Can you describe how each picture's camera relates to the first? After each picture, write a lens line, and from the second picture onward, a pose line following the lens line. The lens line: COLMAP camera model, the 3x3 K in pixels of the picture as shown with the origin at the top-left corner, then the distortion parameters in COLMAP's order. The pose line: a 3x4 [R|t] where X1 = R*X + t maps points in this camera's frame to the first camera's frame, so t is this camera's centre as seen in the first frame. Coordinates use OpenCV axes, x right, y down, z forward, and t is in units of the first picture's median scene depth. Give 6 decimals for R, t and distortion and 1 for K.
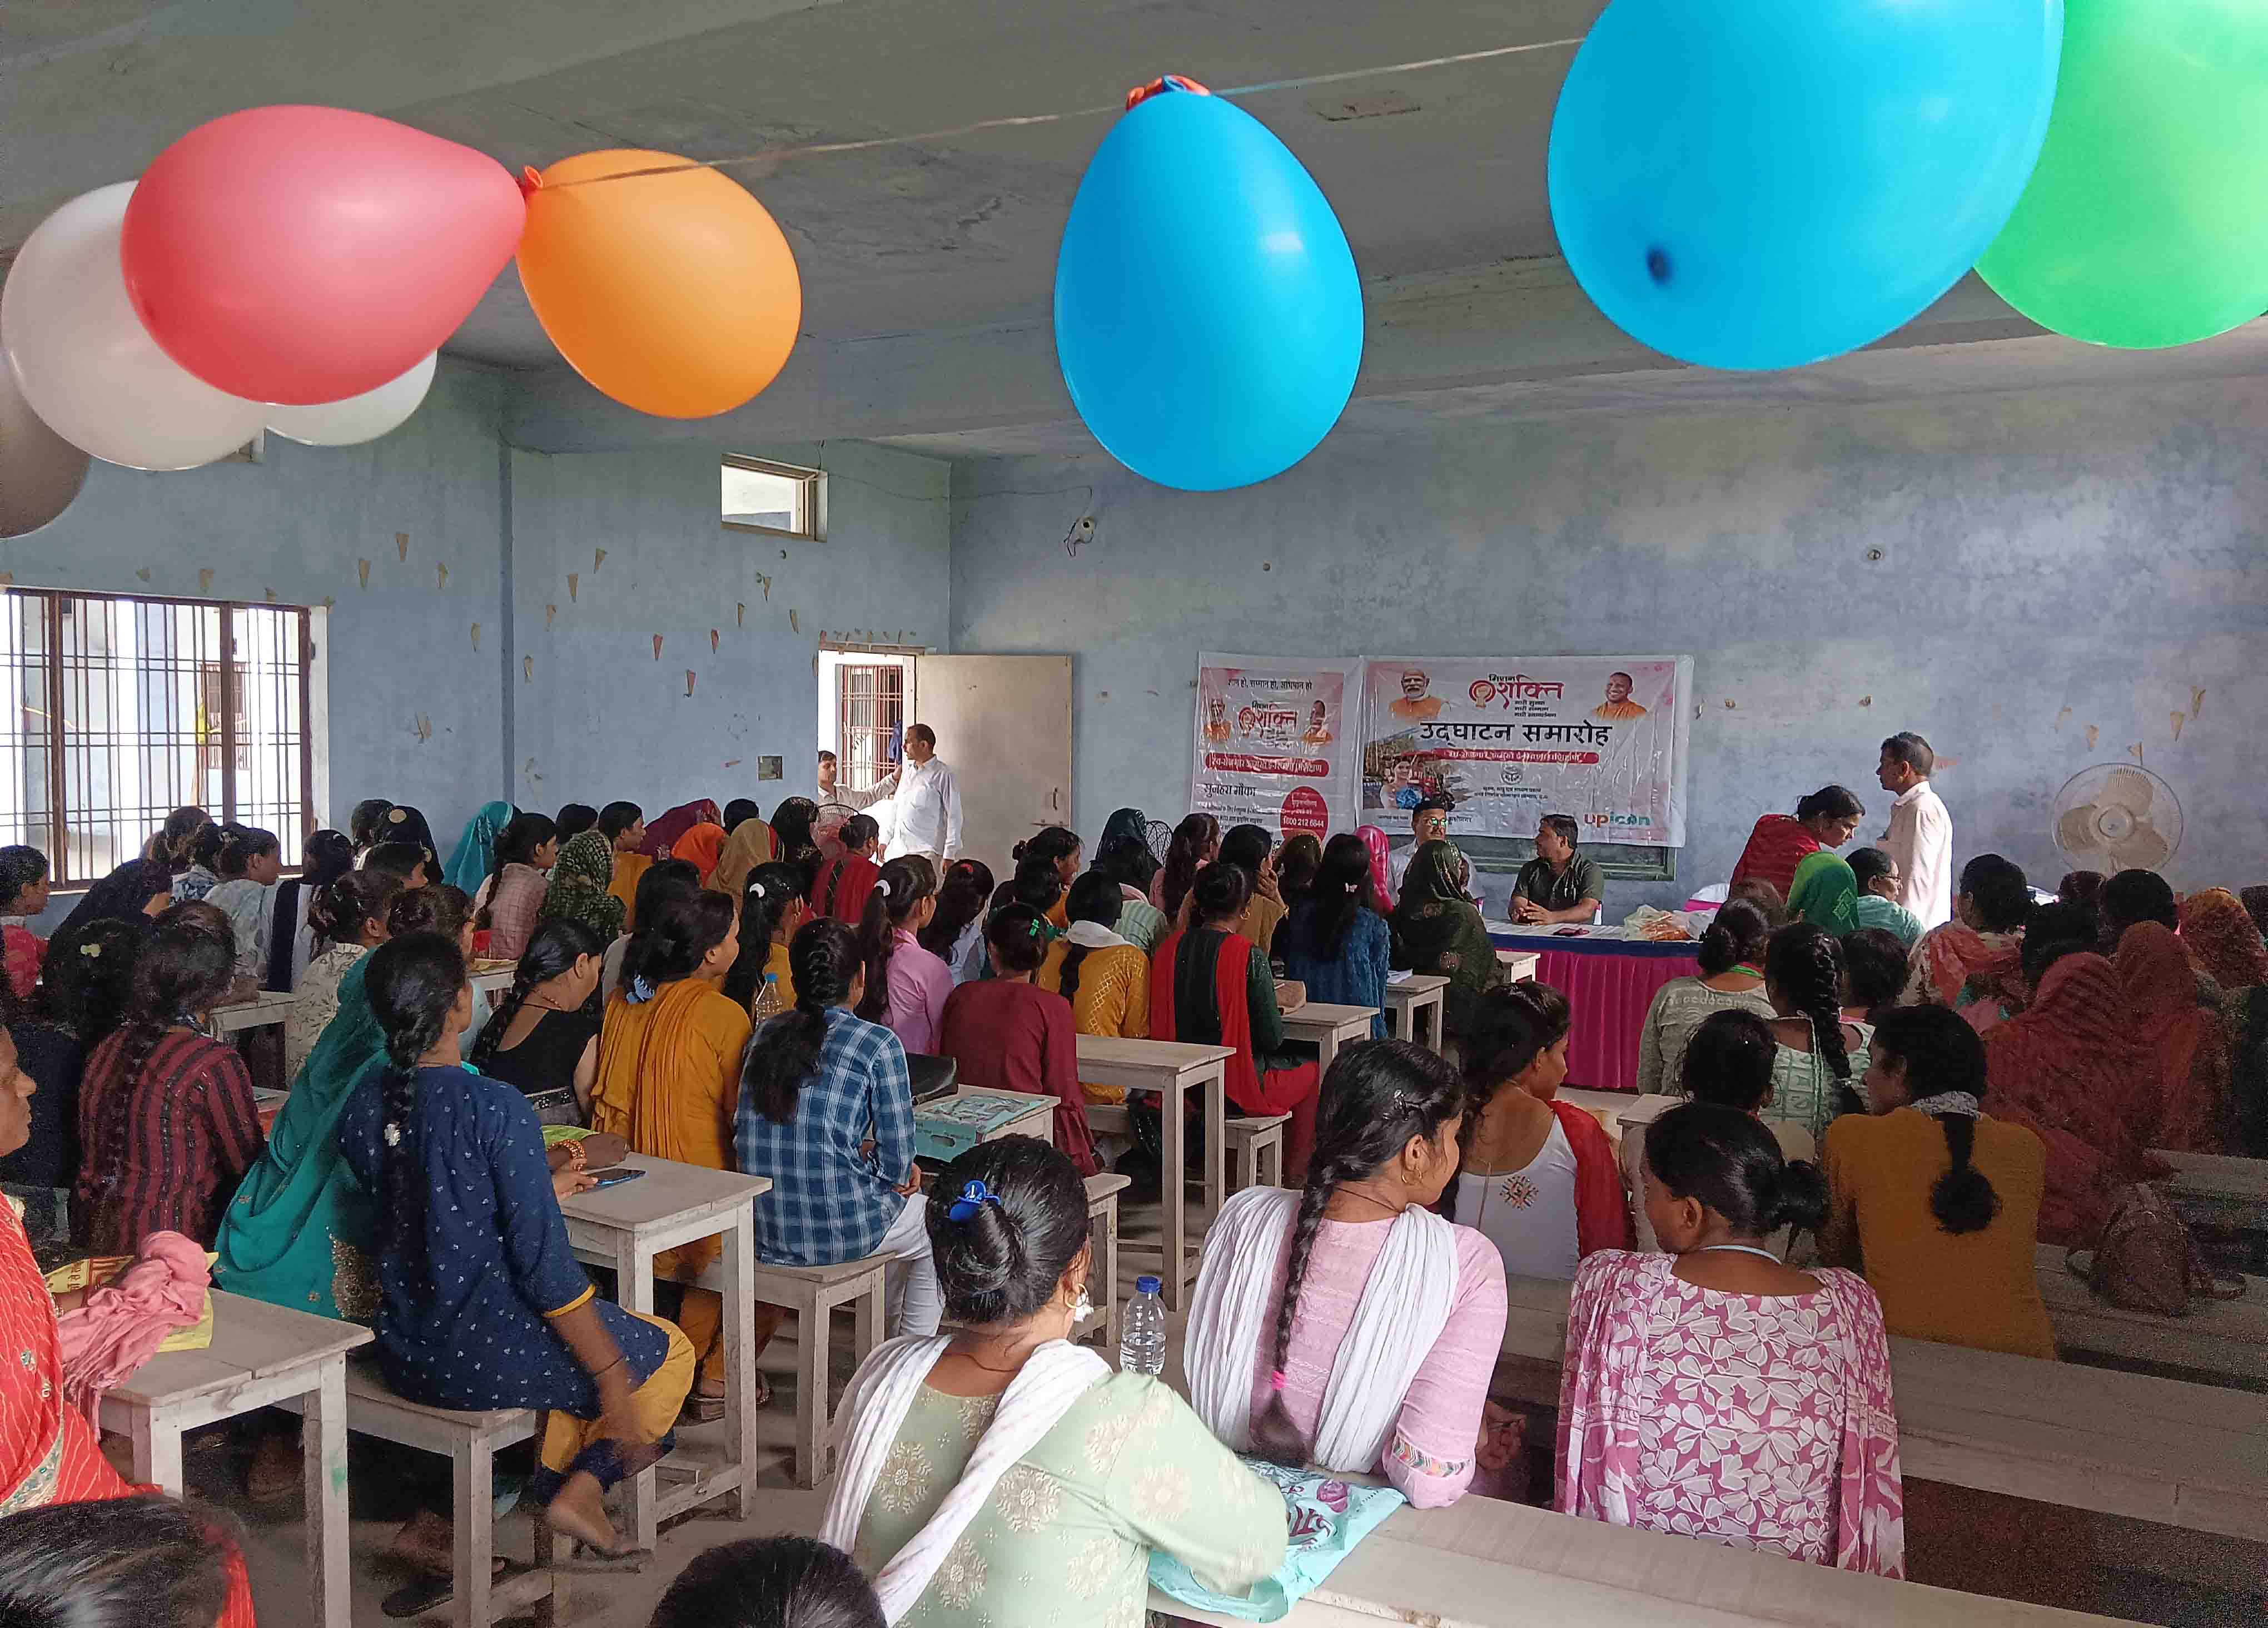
lens RADIAL K [[1851.8, 0, 1153.5], [0, 1851.8, 817.1], [0, 0, 1]] dist [0.107089, -0.237431]
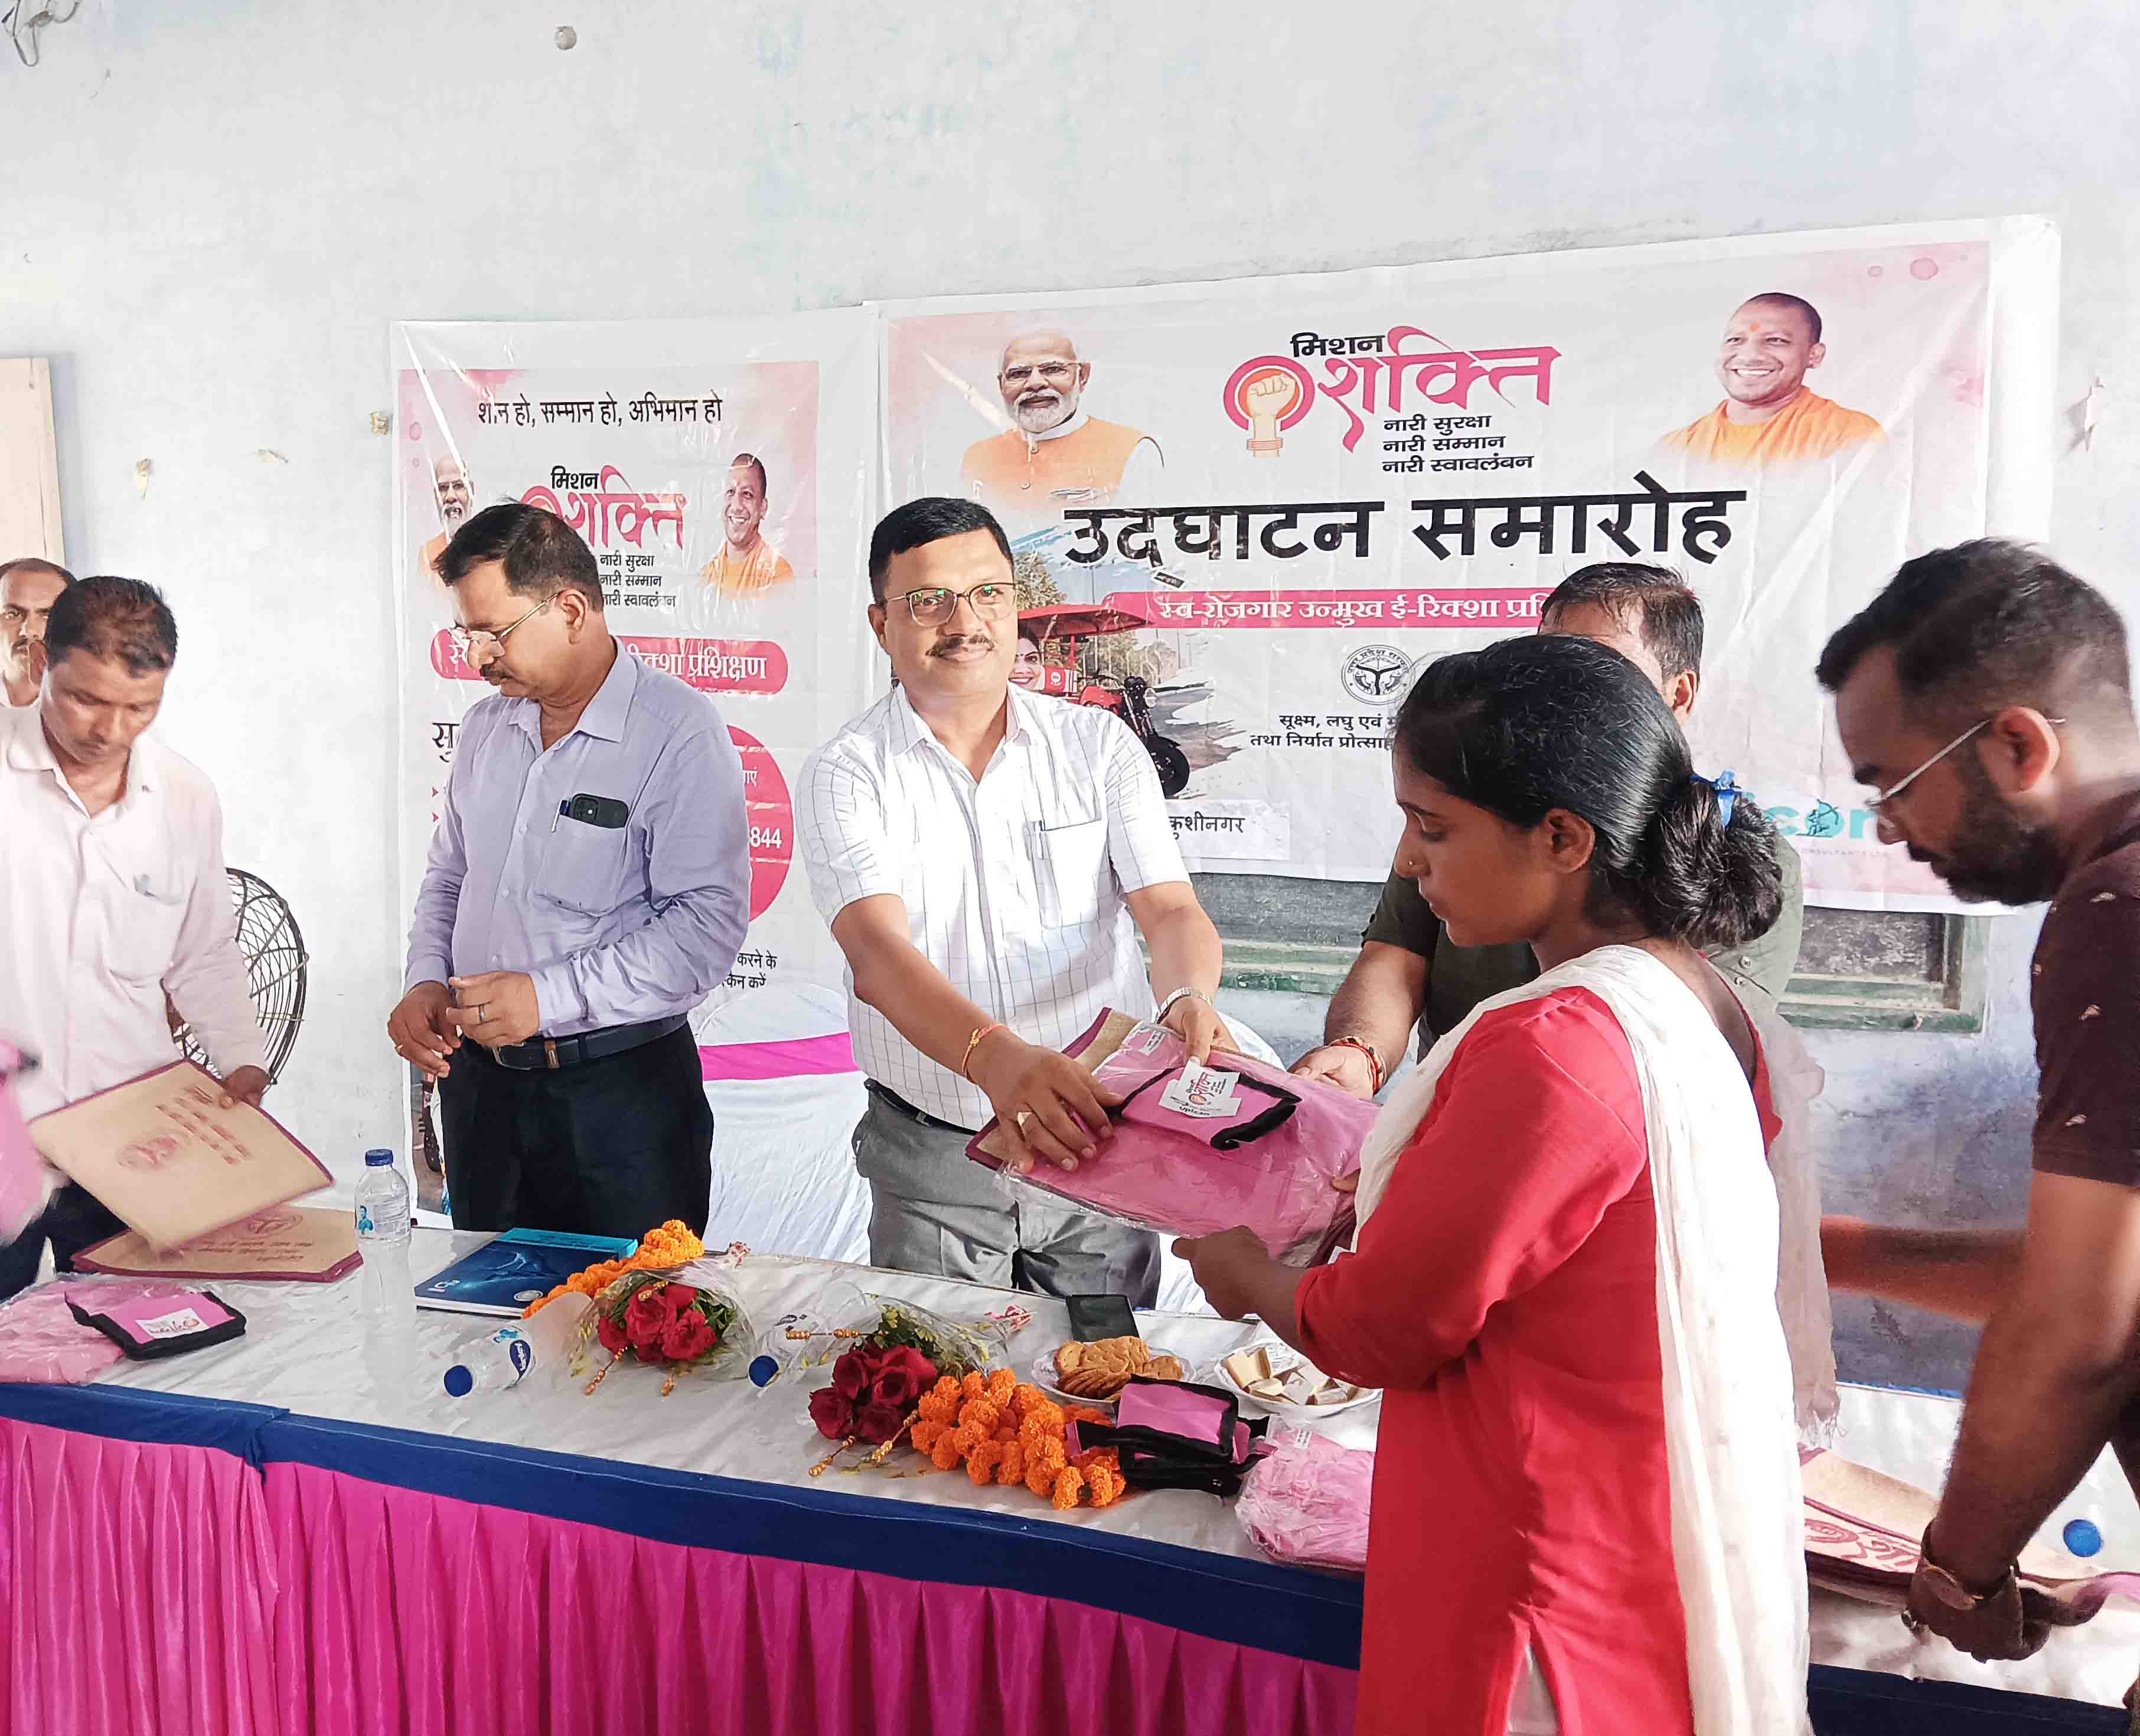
lens RADIAL K [[1958.8, 0, 941.9], [0, 1958.8, 798.7], [0, 0, 1]] dist [0.093089, -0.185778]
pose [[0.994422, -0.043305, 0.096171, 0.095259], [0.037637, 0.997489, 0.059990, -0.024907], [-0.098528, -0.056036, 0.993555, 0.714677]]
